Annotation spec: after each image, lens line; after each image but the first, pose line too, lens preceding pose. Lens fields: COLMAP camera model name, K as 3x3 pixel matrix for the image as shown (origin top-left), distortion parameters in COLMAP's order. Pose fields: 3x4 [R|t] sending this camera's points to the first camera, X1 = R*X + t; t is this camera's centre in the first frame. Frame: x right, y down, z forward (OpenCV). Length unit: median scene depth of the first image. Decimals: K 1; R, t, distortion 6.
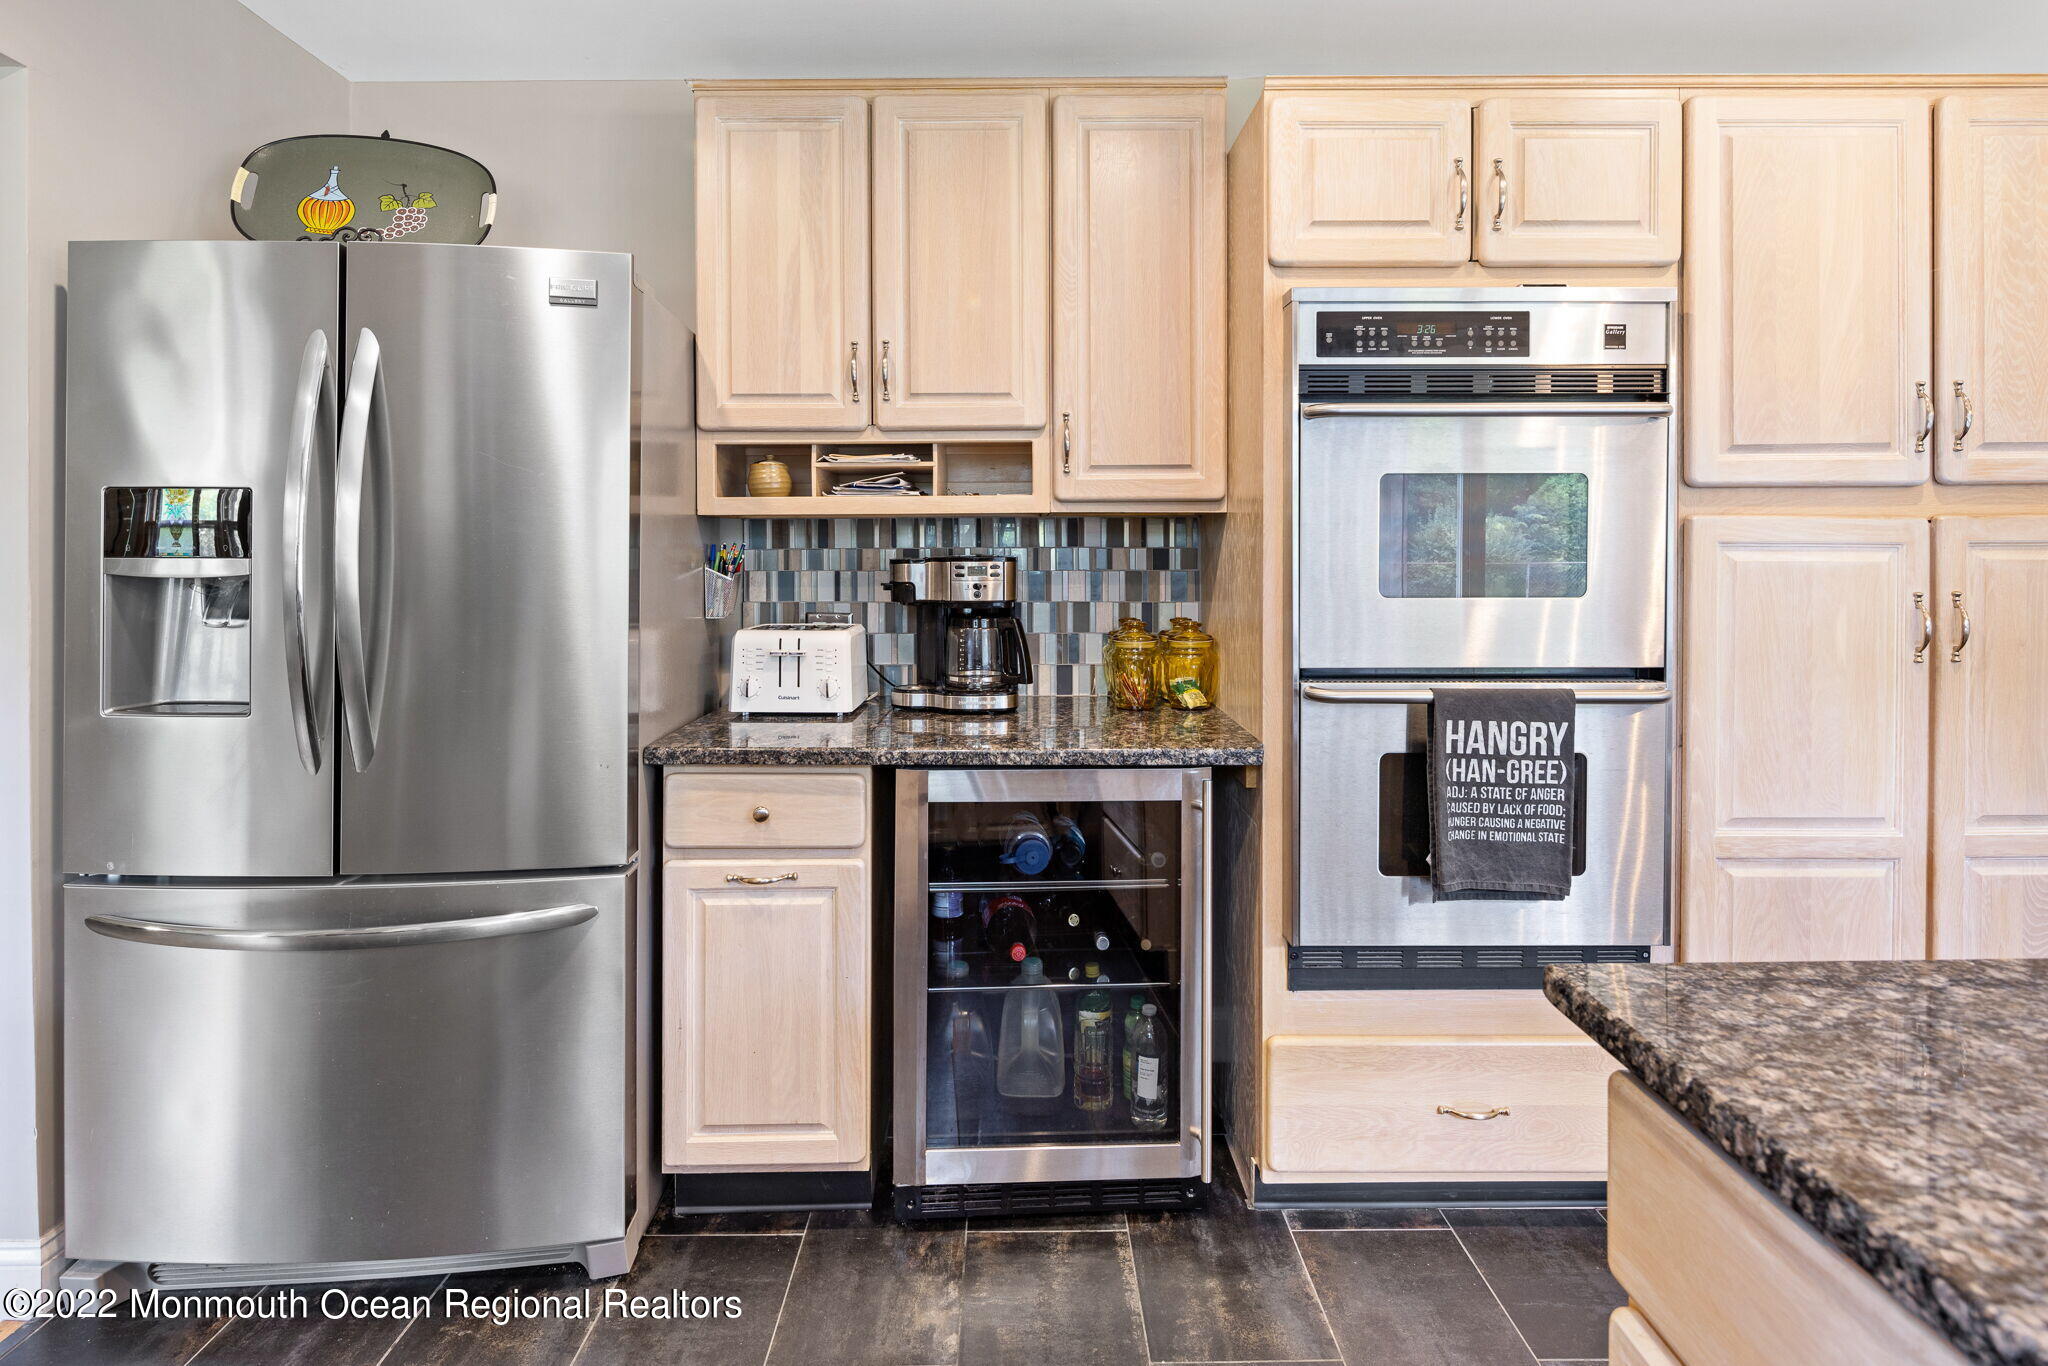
lens RADIAL K [[985.3, 0, 983.7], [0, 985.3, 550.0], [0, 0, 1]] dist [0.004755, -0.005935]
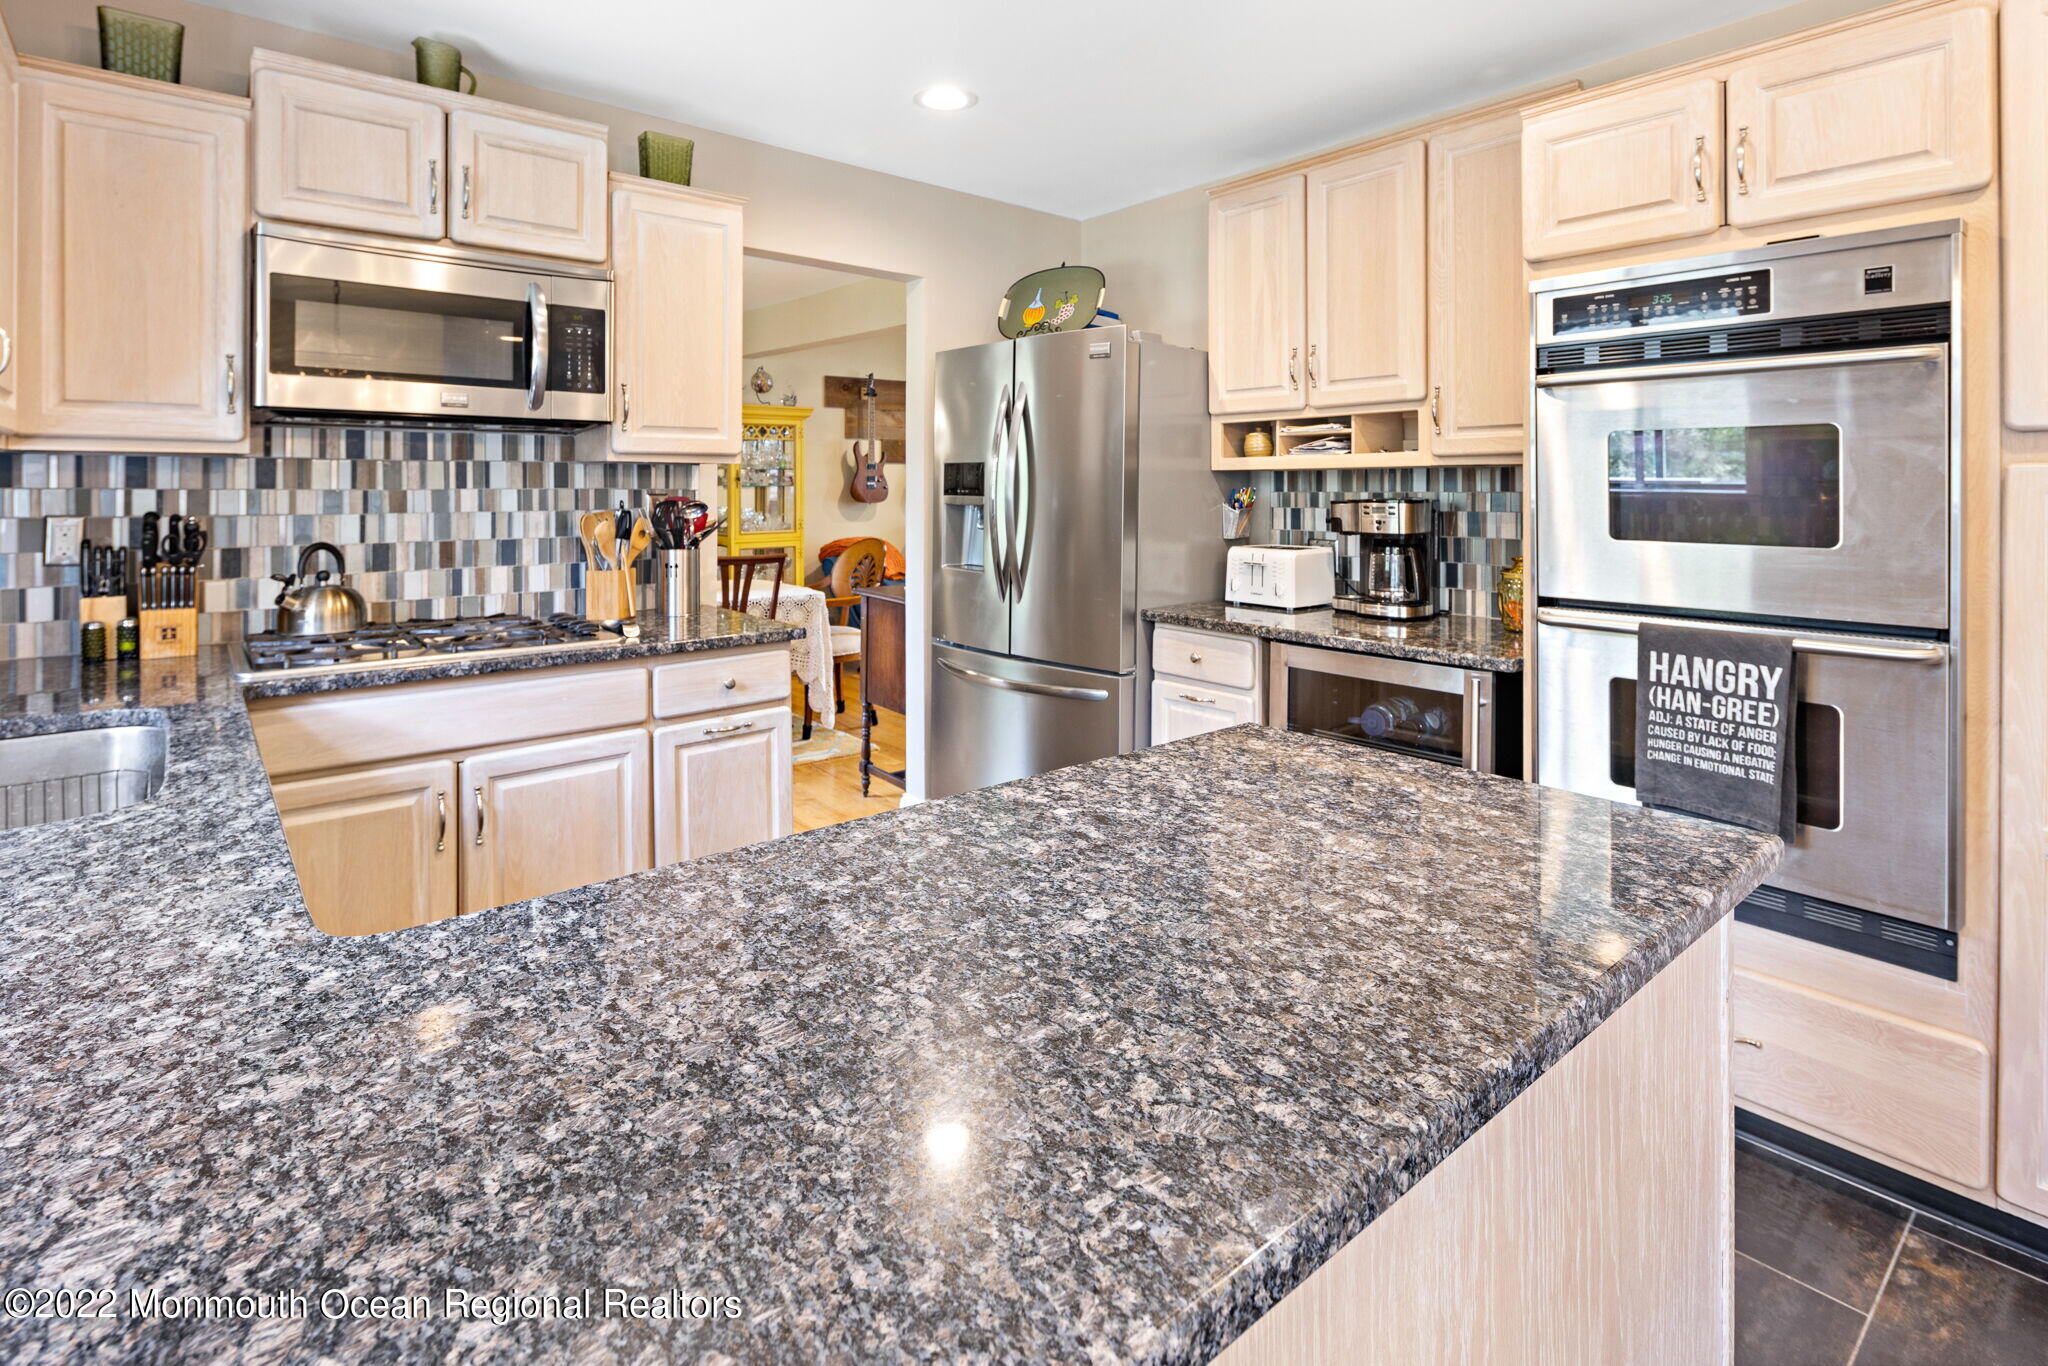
lens RADIAL K [[985.3, 0, 1007.7], [0, 985.3, 468.5], [0, 0, 1]] dist [0.004755, -0.005935]
pose [[0.636346, -0.012139, -0.771309, 0.837435], [-0.000061, 0.999875, -0.015787, -0.016741], [0.771404, 0.010093, 0.636266, -0.268686]]
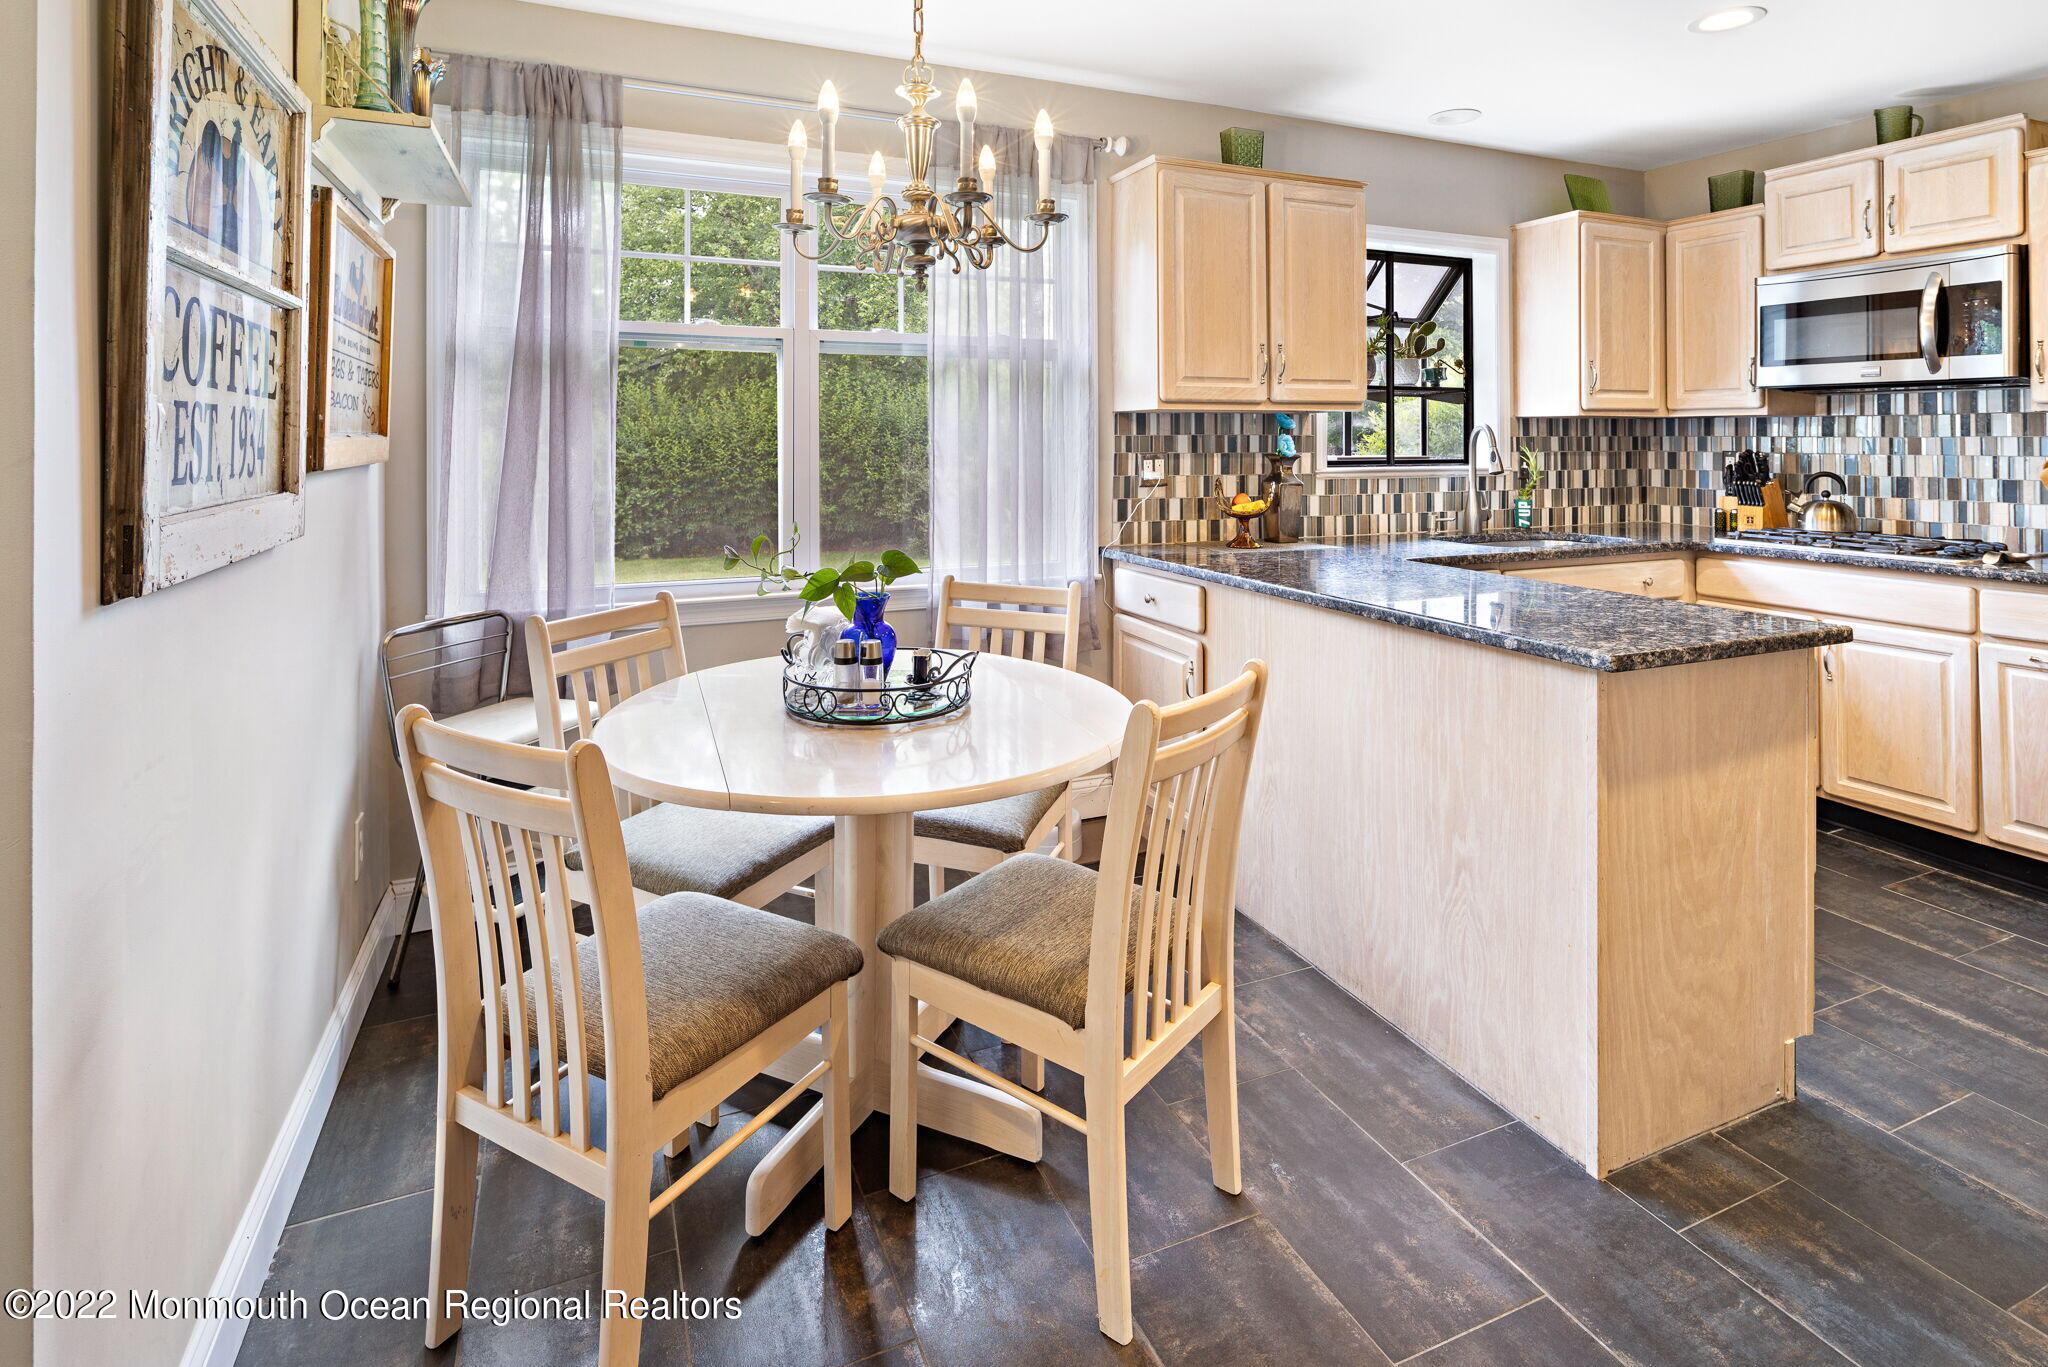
lens RADIAL K [[985.3, 0, 1057.0], [0, 985.3, 436.3], [0, 0, 1]] dist [0.004755, -0.005935]
pose [[-0.907555, -0.001800, -0.419929, 1.497174], [0.000093, 0.999990, -0.004487, -0.001608], [0.419933, -0.004111, -0.907546, 1.042884]]
